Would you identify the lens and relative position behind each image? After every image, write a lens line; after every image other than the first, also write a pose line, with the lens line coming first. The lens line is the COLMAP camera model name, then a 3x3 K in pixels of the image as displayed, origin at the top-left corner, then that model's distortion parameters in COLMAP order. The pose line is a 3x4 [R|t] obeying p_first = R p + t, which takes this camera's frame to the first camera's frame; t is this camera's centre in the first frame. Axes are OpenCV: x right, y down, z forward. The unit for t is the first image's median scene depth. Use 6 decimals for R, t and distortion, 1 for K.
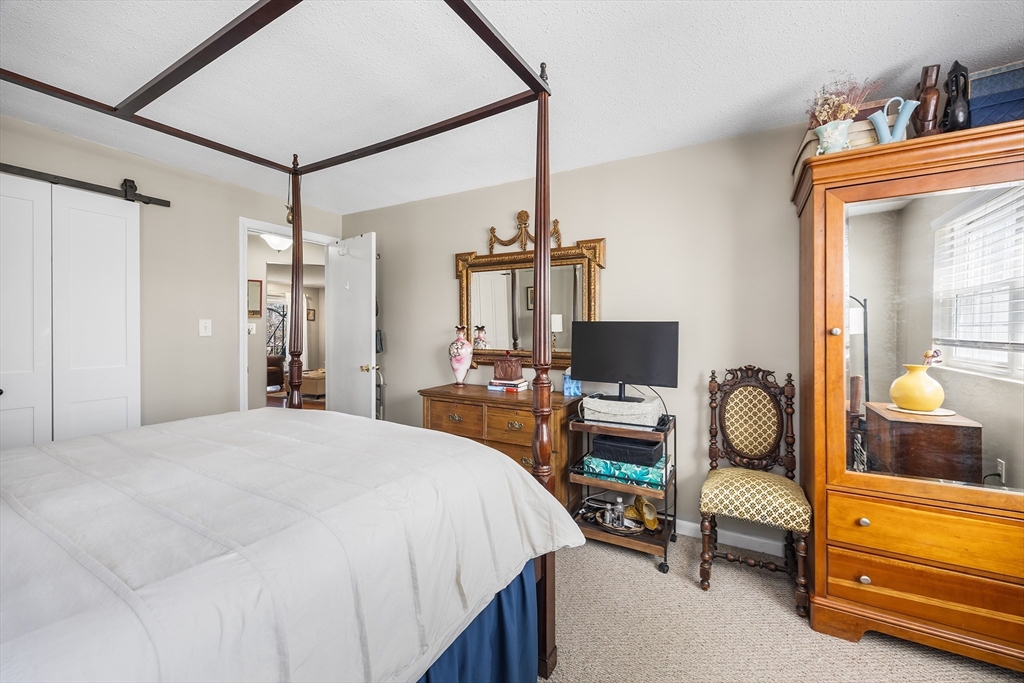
lens RADIAL K [[407.6, 0, 508.0], [0, 407.6, 335.0], [0, 0, 1]] dist [0.000747, -0.000015]
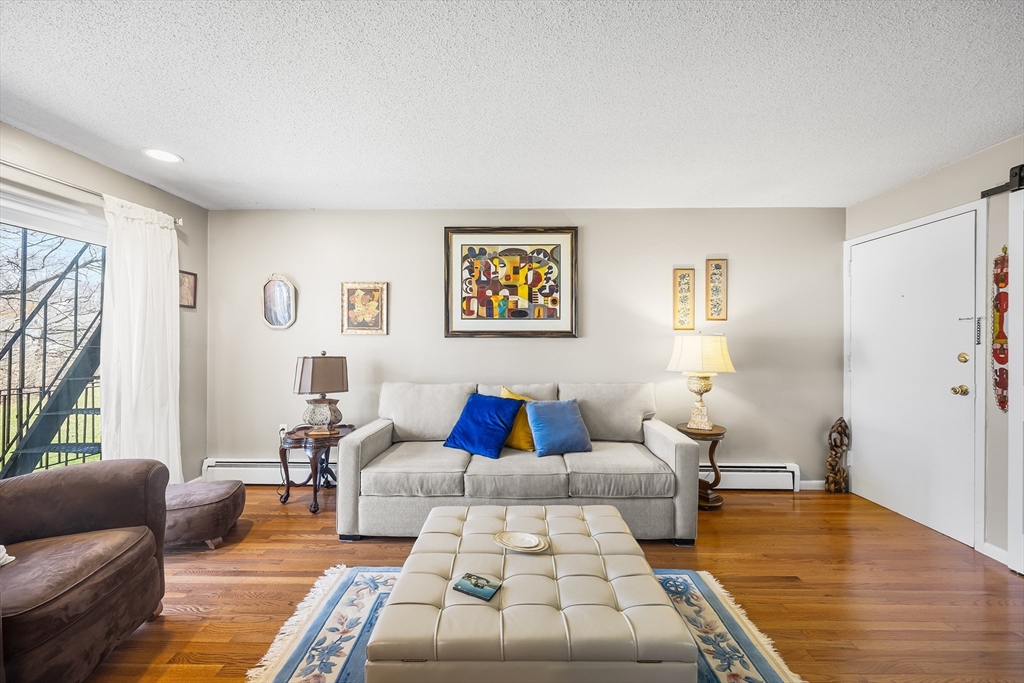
lens RADIAL K [[405.2, 0, 514.3], [0, 405.2, 341.8], [0, 0, 1]] dist [0.000797, -0.000300]
pose [[0.877404, 0.006395, 0.479710, -0.418686], [-0.001365, 0.999940, -0.010835, -0.006931], [-0.479751, 0.008852, 0.877360, 0.620779]]
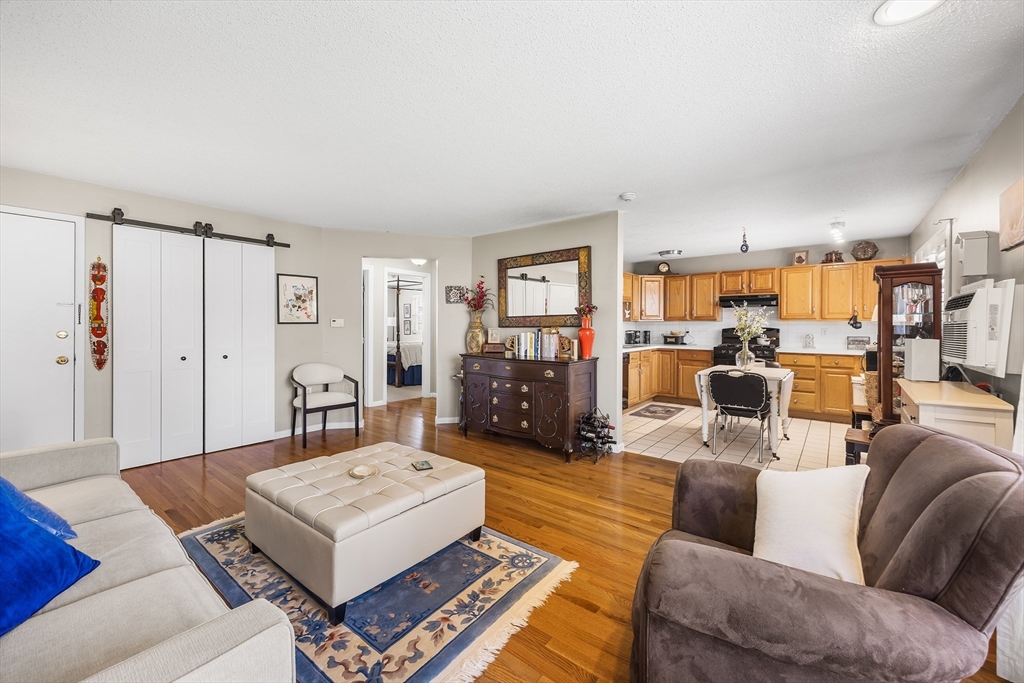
lens RADIAL K [[409.2, 0, 510.3], [0, 409.2, 328.1], [0, 0, 1]] dist [0.001431, 0.000014]
pose [[-0.987038, -0.003409, 0.160453, -0.451243], [-0.000690, 0.999855, 0.017001, -0.010856], [-0.160488, 0.016670, -0.986897, 0.955137]]
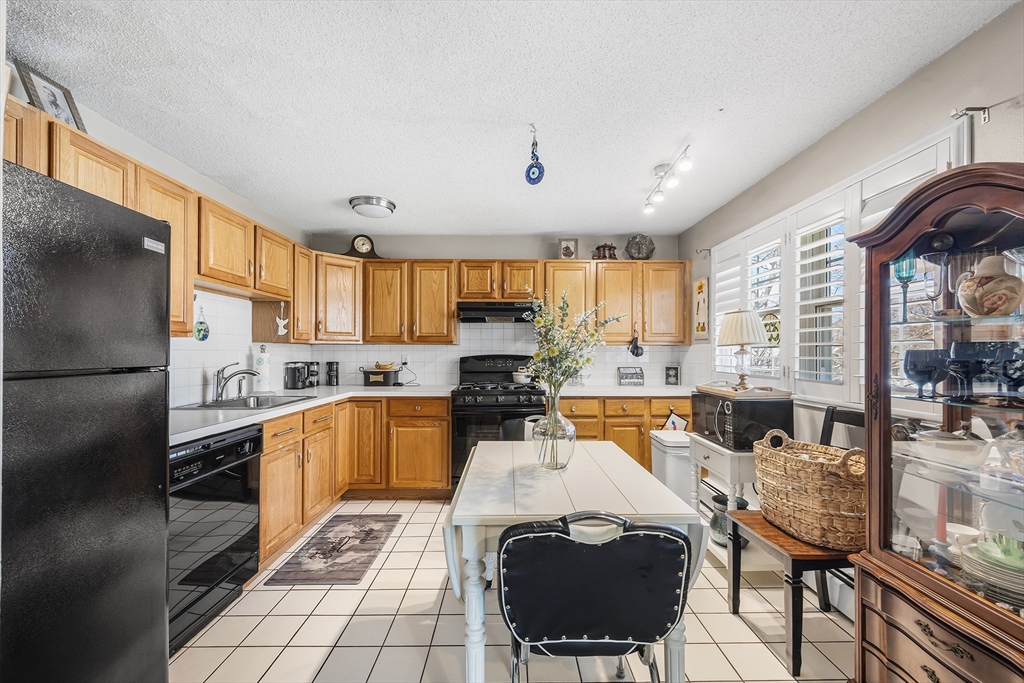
lens RADIAL K [[406.5, 0, 516.0], [0, 406.5, 352.4], [0, 0, 1]] dist [-0.000921, -0.000331]
pose [[-0.863934, -0.002723, -0.503598, -0.526878], [-0.006932, 0.999955, 0.006485, -0.006760], [0.503558, 0.009093, -0.863914, 0.635303]]
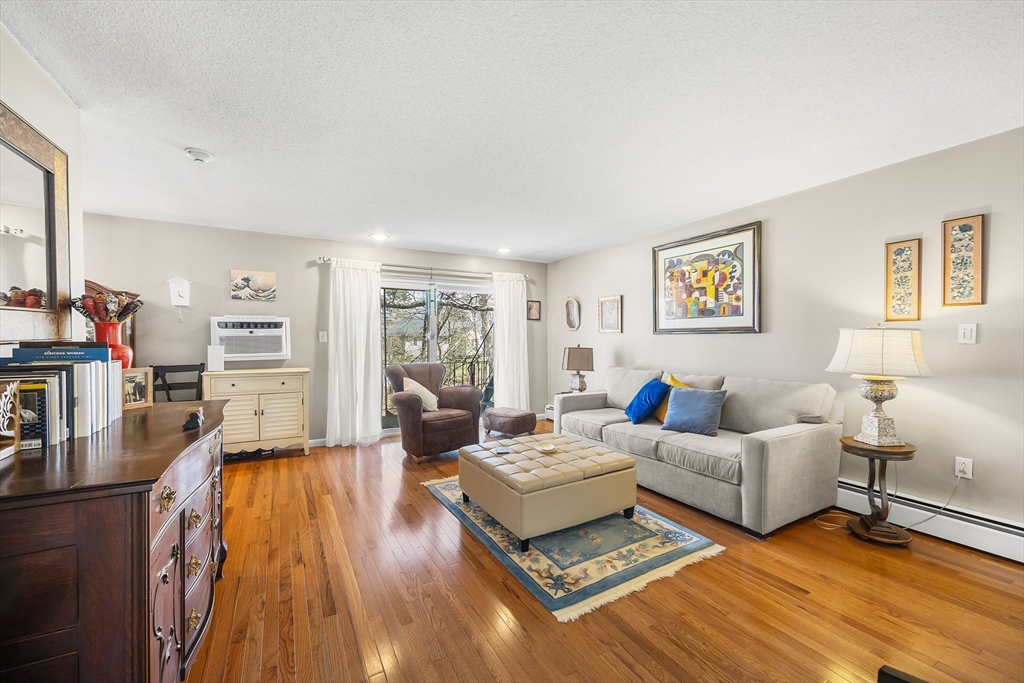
lens RADIAL K [[410.7, 0, 516.7], [0, 410.7, 344.9], [0, 0, 1]] dist [0.000590, -0.000051]
pose [[0.860157, 0.009882, -0.509933, -0.213078], [-0.005458, 0.999933, 0.010171, -0.006741], [0.510000, -0.005965, 0.860154, 0.498951]]
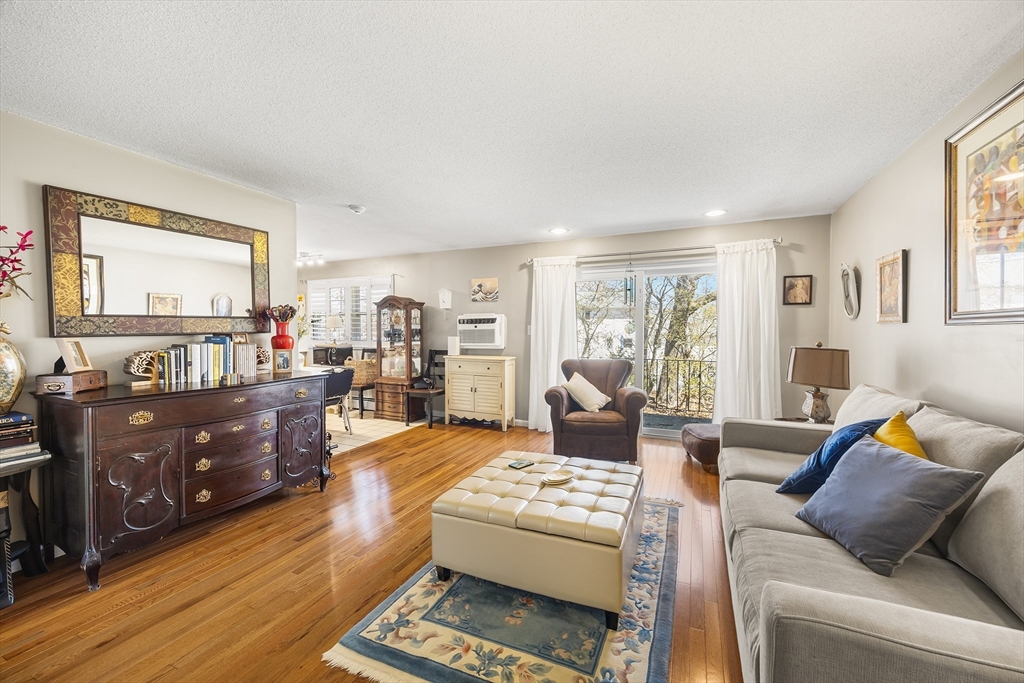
lens RADIAL K [[405.2, 0, 514.3], [0, 405.2, 341.8], [0, 0, 1]] dist [0.000797, -0.000300]
pose [[0.091700, 0.029134, -0.995360, -0.131377], [-0.009634, 0.999551, 0.028369, -0.009551], [0.995740, 0.006988, 0.091940, 0.712979]]
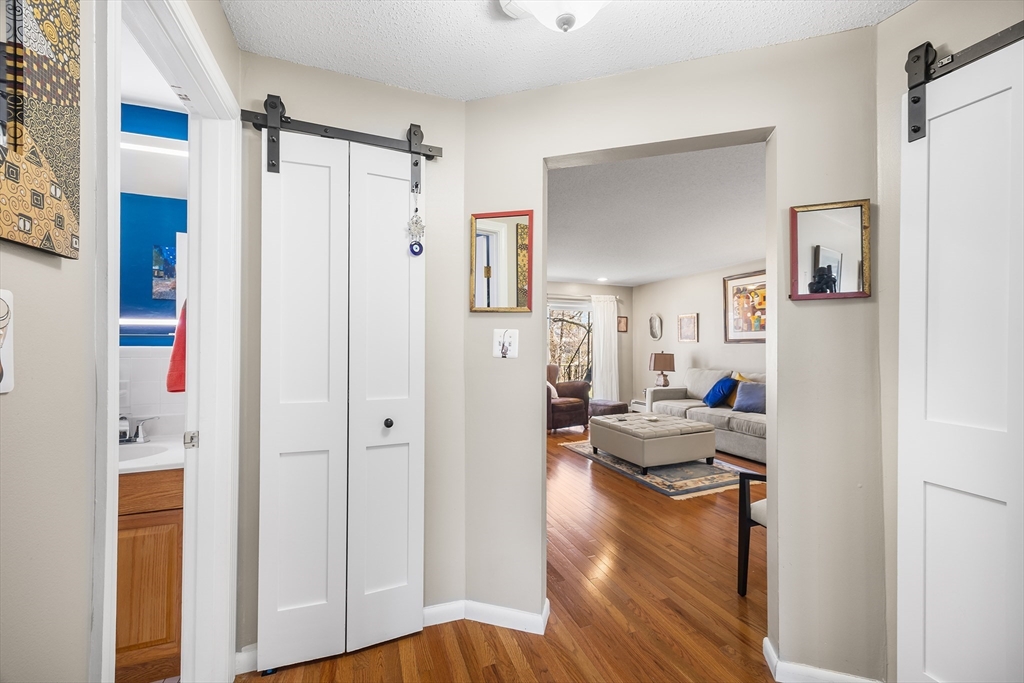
lens RADIAL K [[400.7, 0, 514.3], [0, 400.7, 341.2], [0, 0, 1]] dist [-0.000032, -0.000018]
pose [[0.773018, -0.004515, -0.634368, -0.183052], [-0.008282, 0.999818, -0.017209, -0.005280], [0.634330, 0.018557, 0.772840, 0.333272]]
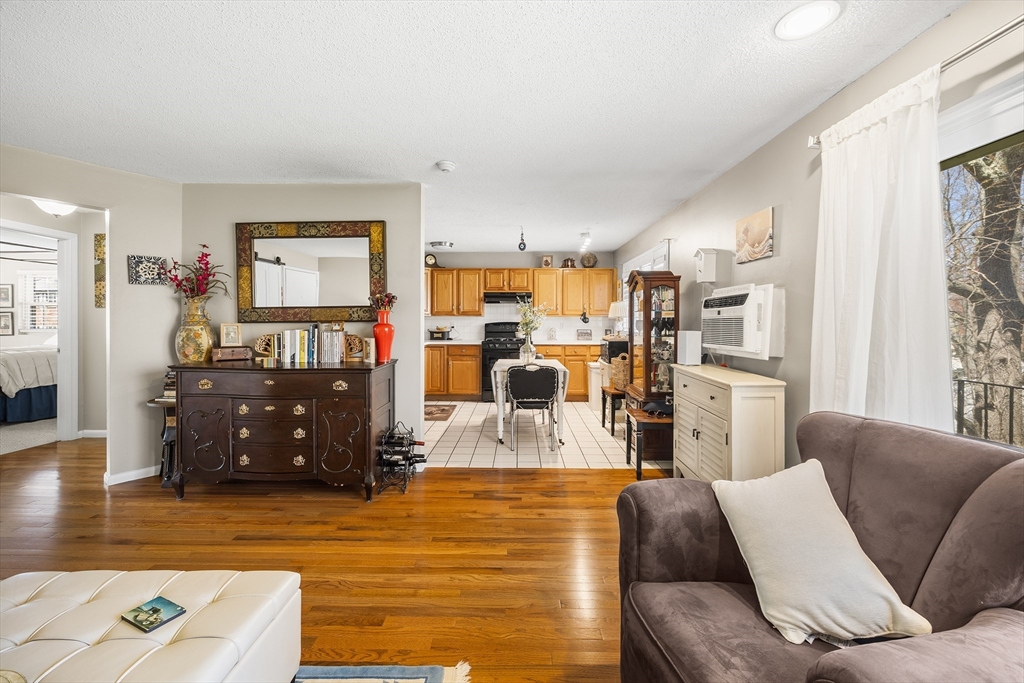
lens RADIAL K [[409.6, 0, 513.3], [0, 409.6, 324.0], [0, 0, 1]] dist [0.001728, 0.000252]
pose [[-0.877403, 0.001375, -0.479751, -0.398095], [-0.007115, 0.999849, 0.015880, -0.009411], [0.479701, 0.017346, -0.877261, 0.879190]]
